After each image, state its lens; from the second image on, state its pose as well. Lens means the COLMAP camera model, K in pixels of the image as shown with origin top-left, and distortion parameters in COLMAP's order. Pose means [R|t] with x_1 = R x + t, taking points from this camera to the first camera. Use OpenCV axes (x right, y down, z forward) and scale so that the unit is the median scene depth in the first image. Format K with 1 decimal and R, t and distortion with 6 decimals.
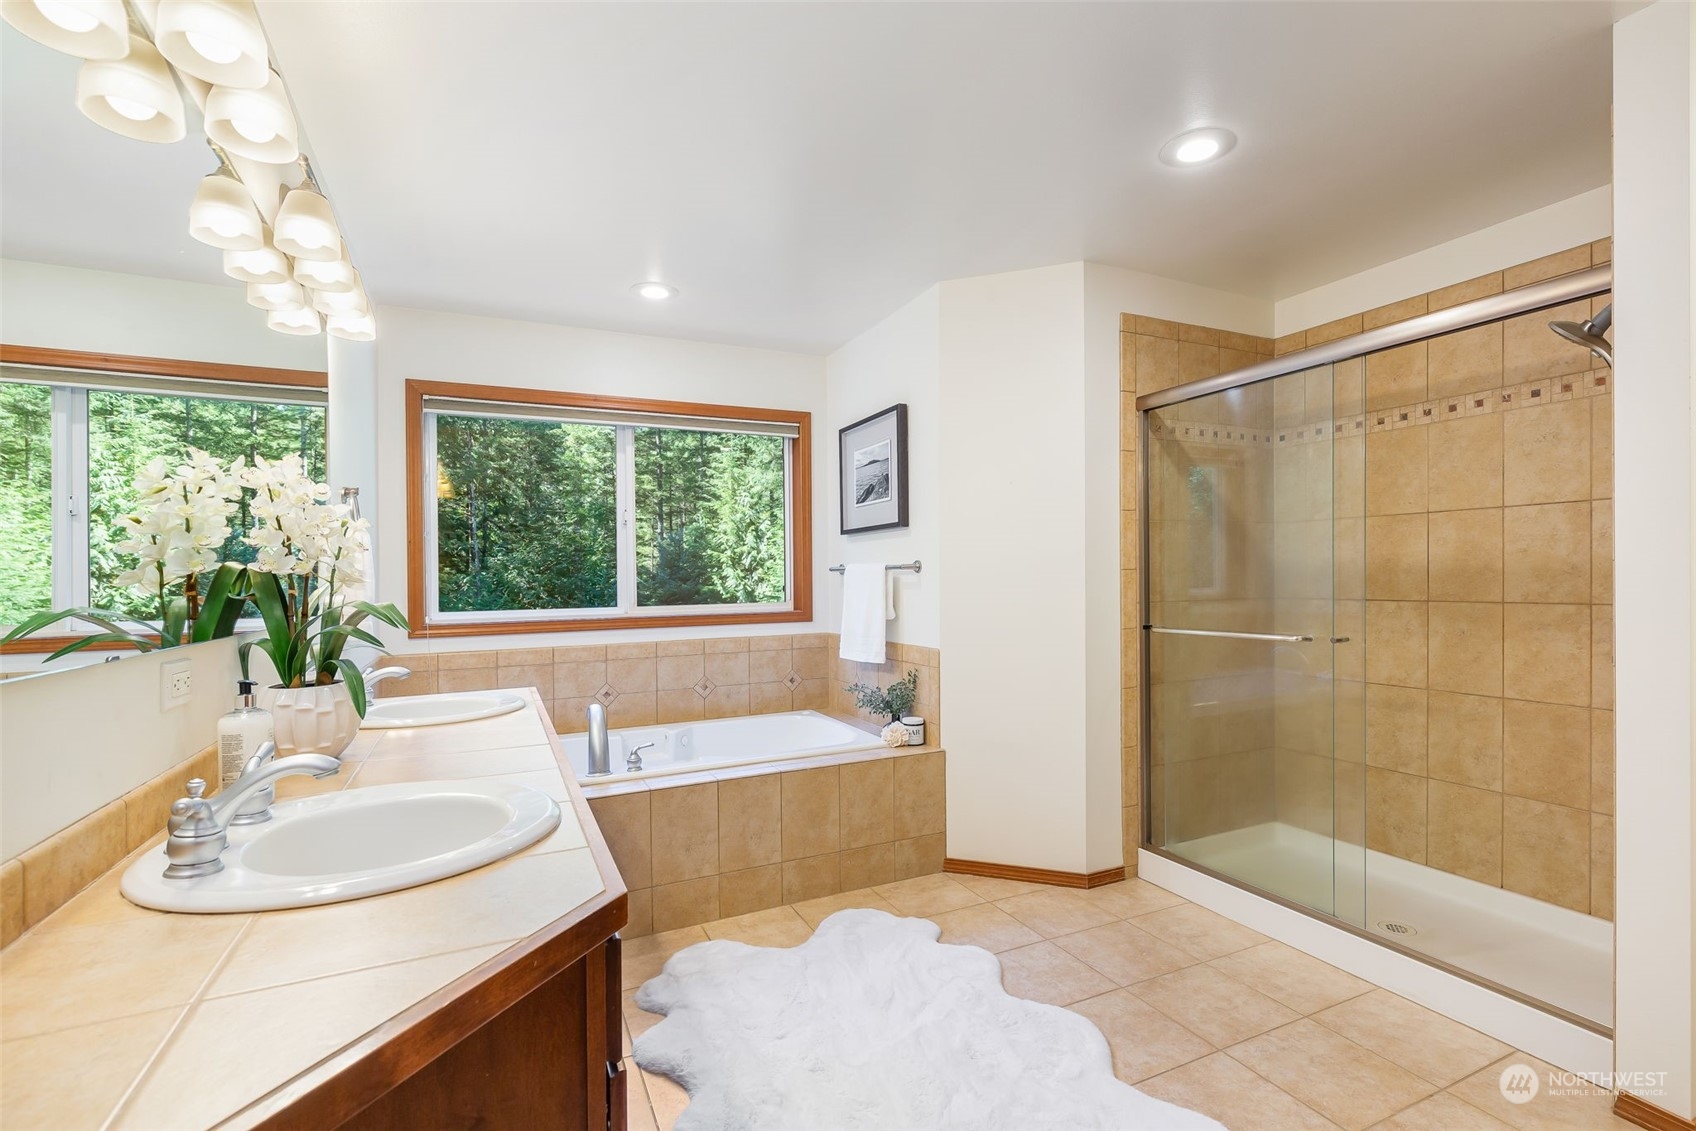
lens RADIAL K [[774.8, 0, 848.0], [0, 774.8, 565.5], [0, 0, 1]] dist [0.002659, 0.000154]
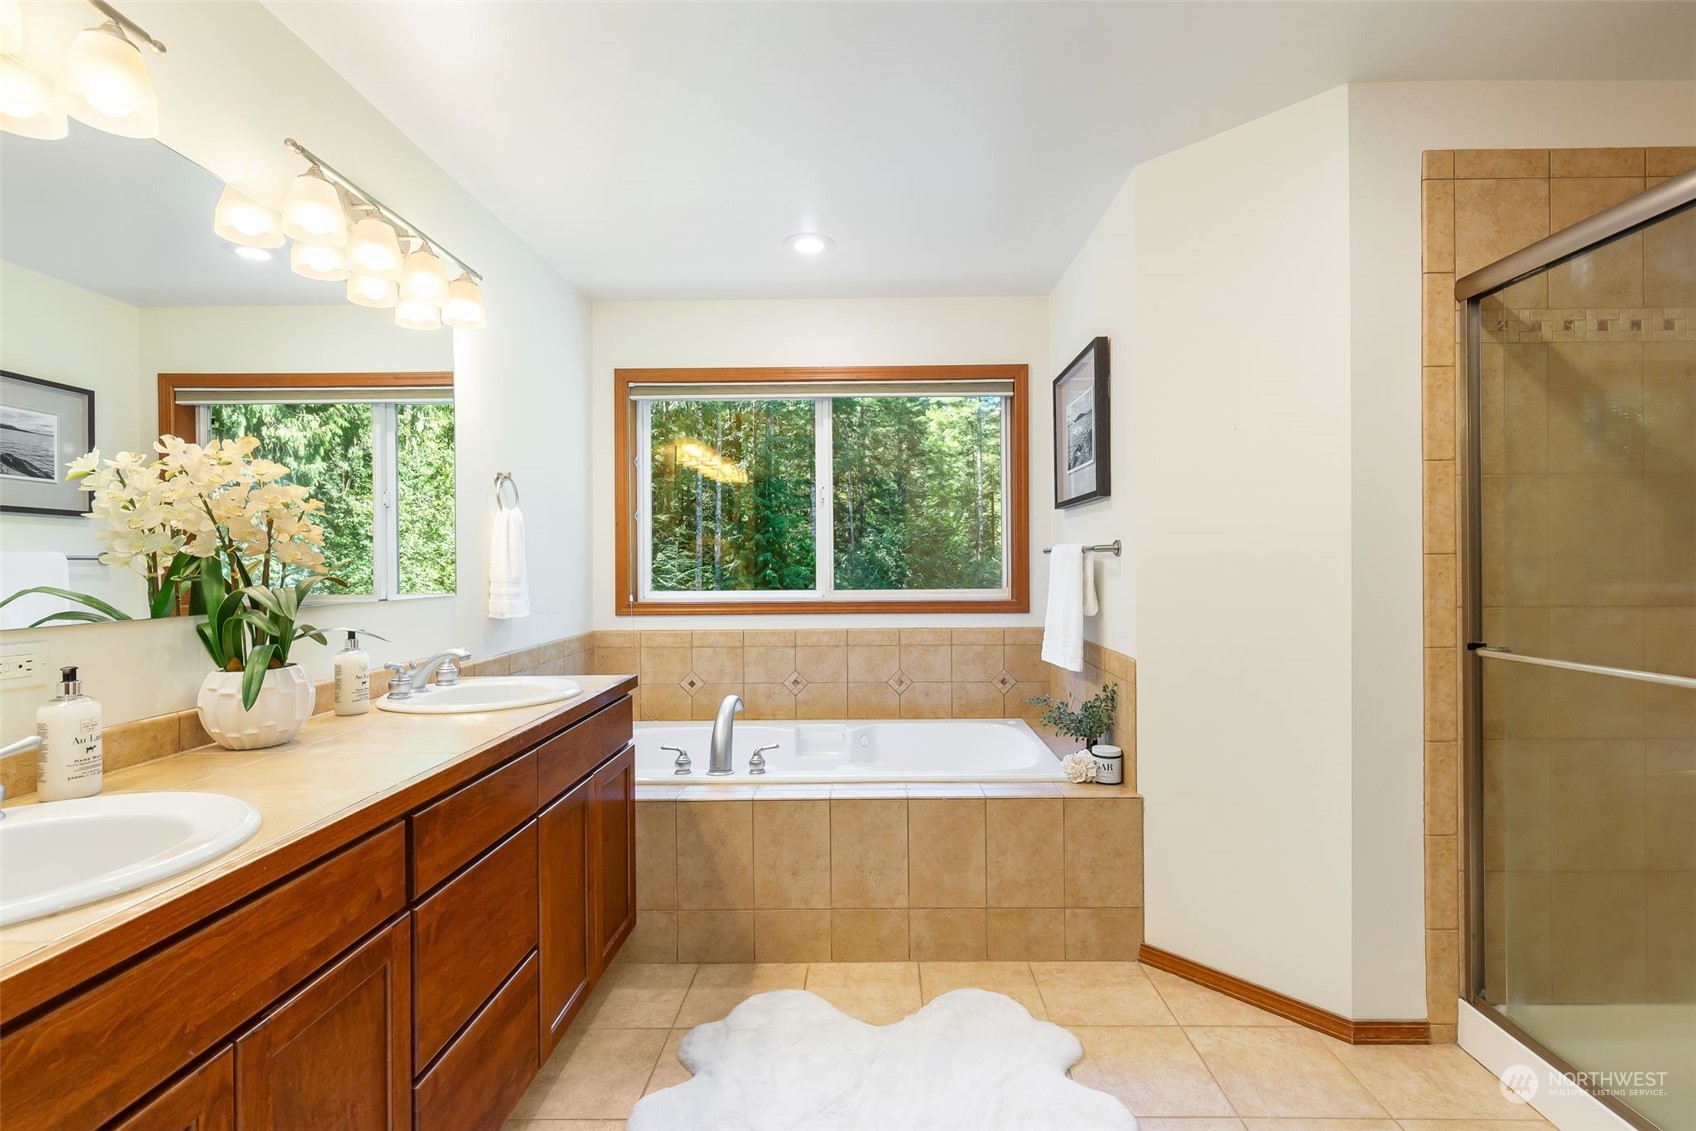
lens RADIAL K [[774.9, 0, 856.8], [0, 774.9, 543.5], [0, 0, 1]] dist [-0.002294, -0.000373]
pose [[0.898332, -0.000610, -0.439316, 0.209071], [-0.000382, 0.999998, -0.002169, -0.001581], [0.439316, 0.002116, 0.898330, 0.220795]]
